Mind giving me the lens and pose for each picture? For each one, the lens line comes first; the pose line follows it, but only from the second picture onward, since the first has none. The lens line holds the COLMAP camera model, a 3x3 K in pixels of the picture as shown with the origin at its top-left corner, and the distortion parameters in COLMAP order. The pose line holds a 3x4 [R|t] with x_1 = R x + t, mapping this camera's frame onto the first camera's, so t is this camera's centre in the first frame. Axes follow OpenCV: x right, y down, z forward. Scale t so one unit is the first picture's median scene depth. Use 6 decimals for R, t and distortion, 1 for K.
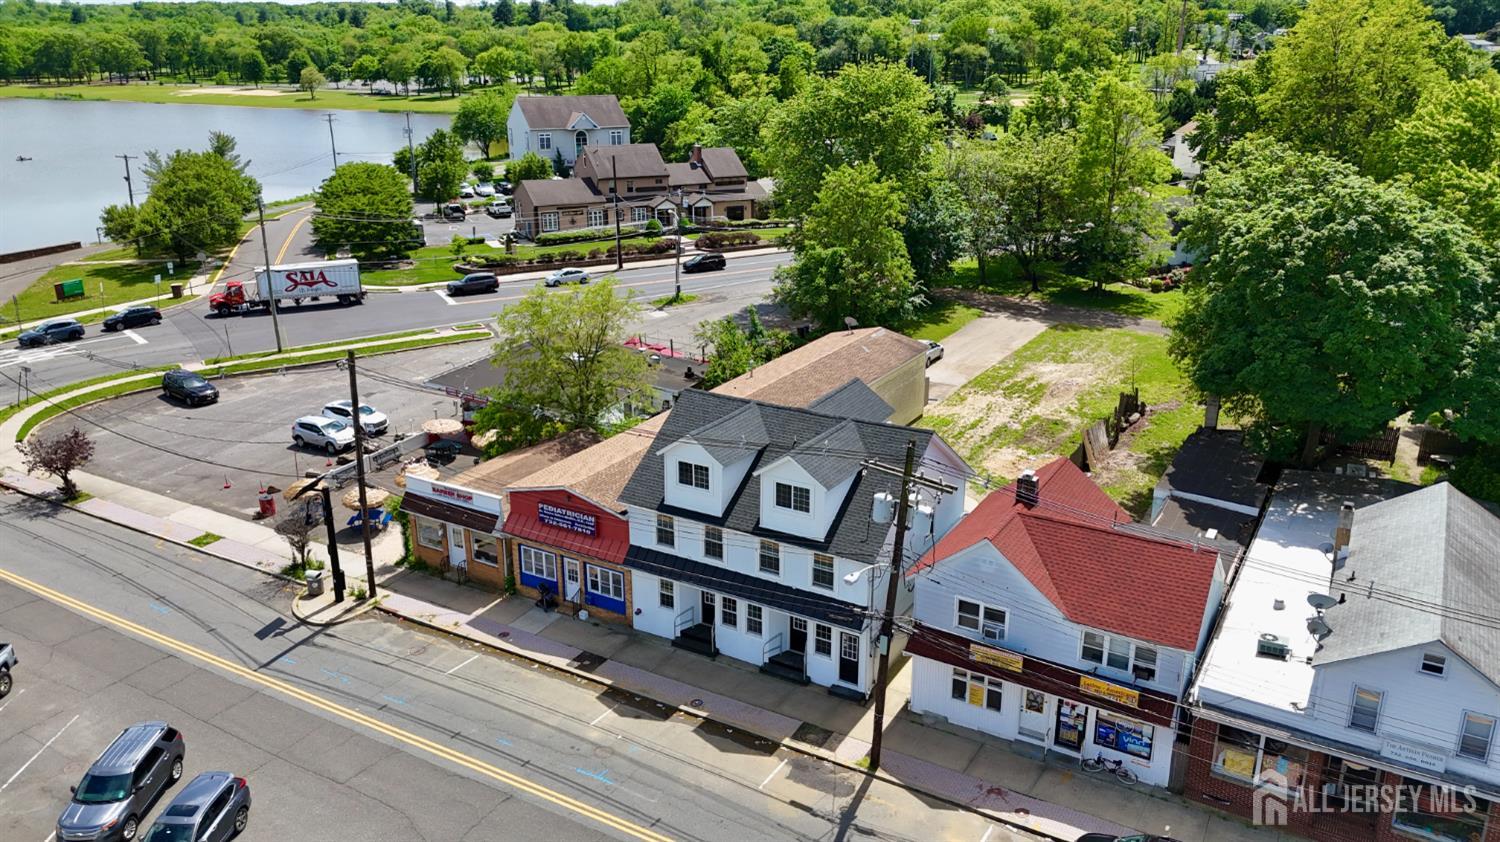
lens RADIAL K [[1116.6, 0, 750.0], [0, 1116.6, 421.0], [0, 0, 1]] dist [0.050185, -0.034484]
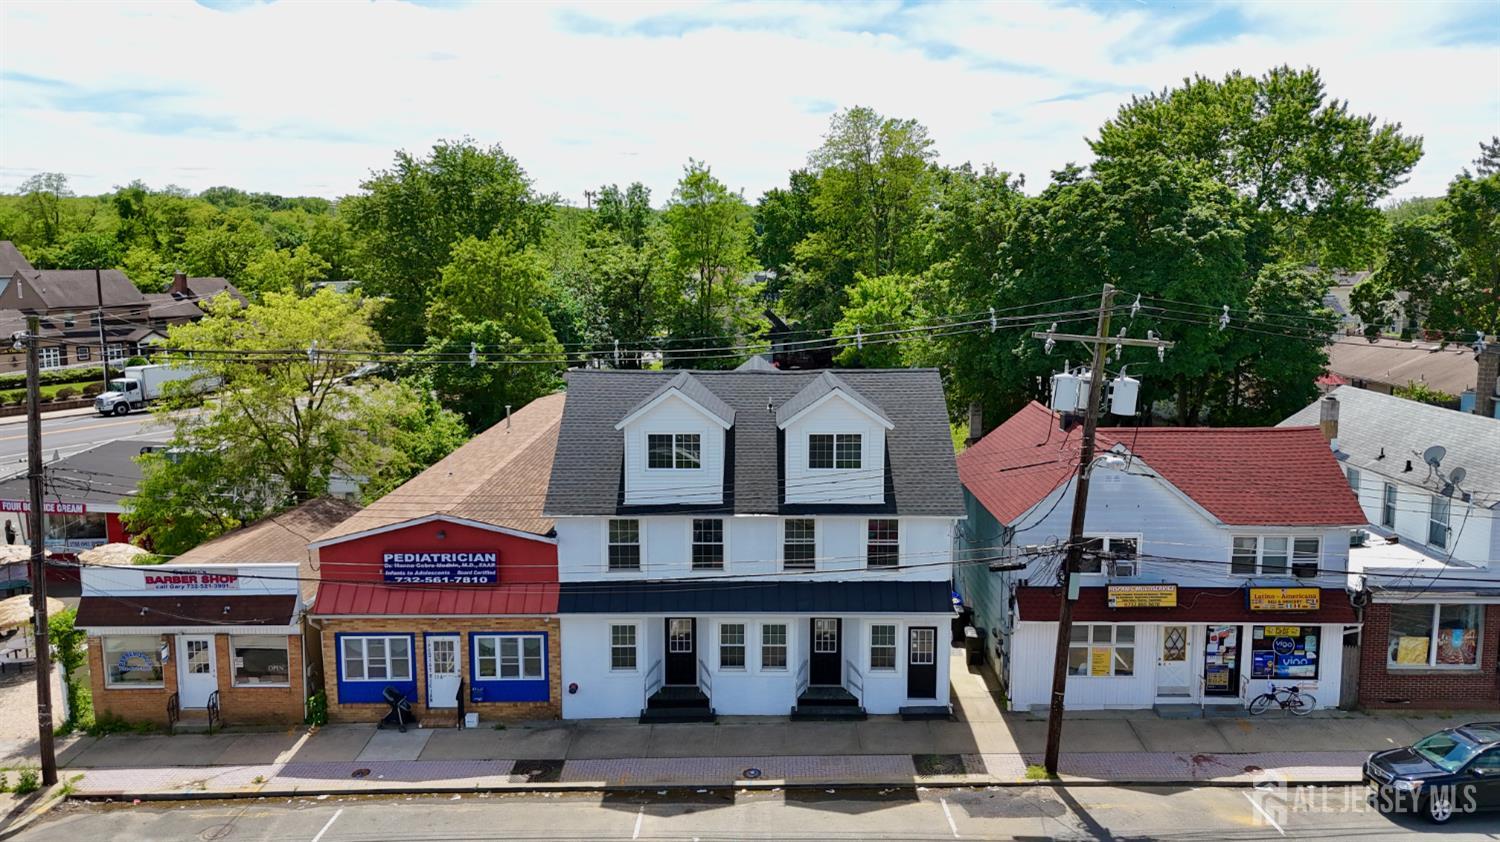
lens RADIAL K [[1116.6, 0, 750.0], [0, 1116.6, 421.0], [0, 0, 1]] dist [0.050185, -0.034484]
pose [[0.856827, -0.069022, 0.510963, -0.363556], [0.163823, 0.976091, -0.142860, 0.136899], [-0.488885, 0.206114, 0.847649, 0.375278]]
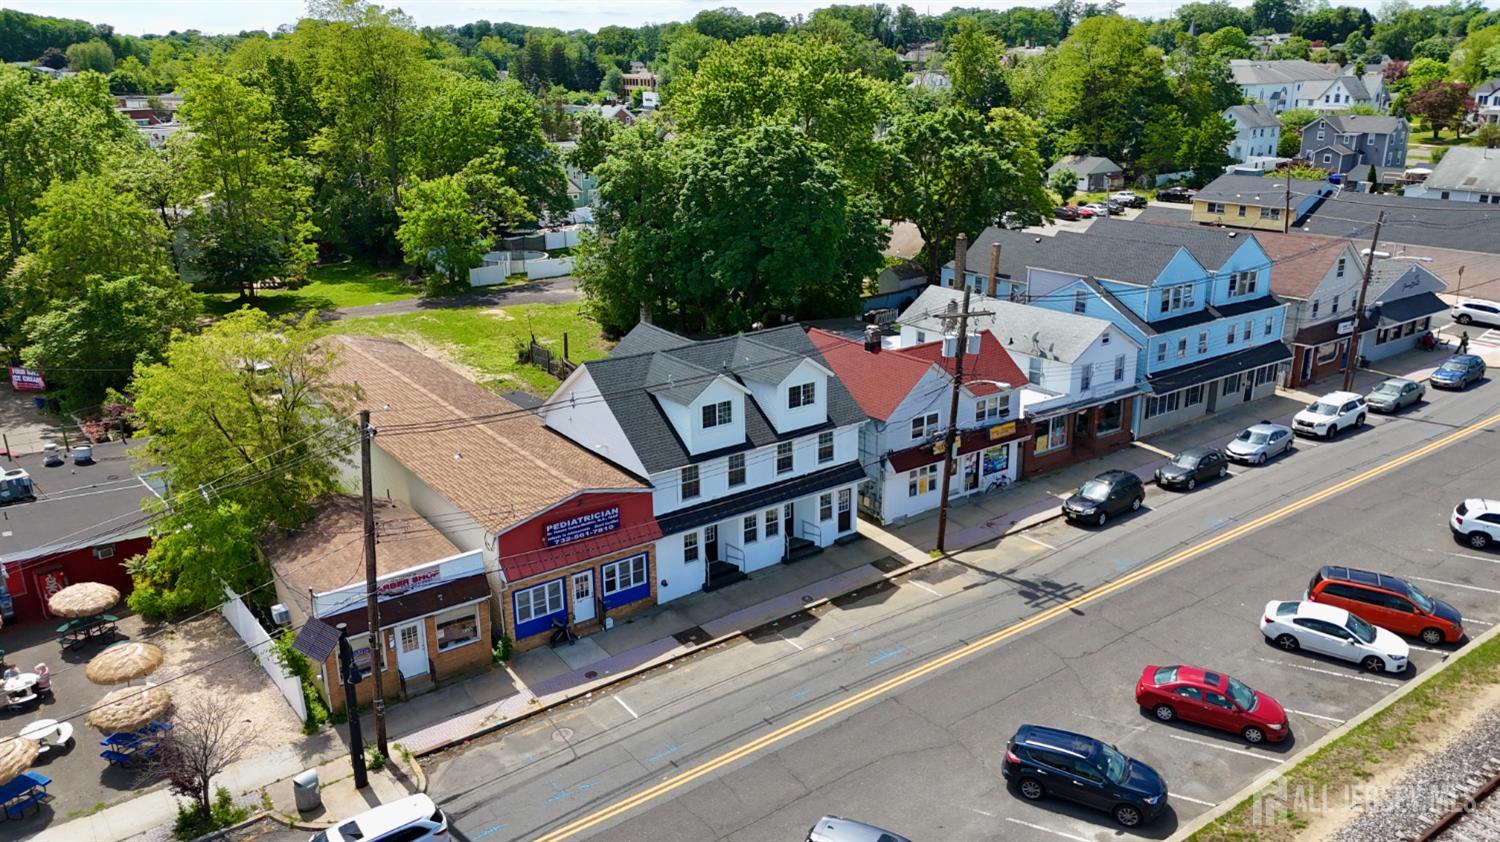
lens RADIAL K [[1096.7, 0, 750.0], [0, 1096.7, 421.0], [0, 0, 1]] dist [0.065223, -0.000693]
pose [[0.397277, -0.283860, 0.872694, -0.931260], [0.308651, 0.936889, 0.164234, -0.104279], [-0.864237, 0.204112, 0.459819, 0.496481]]
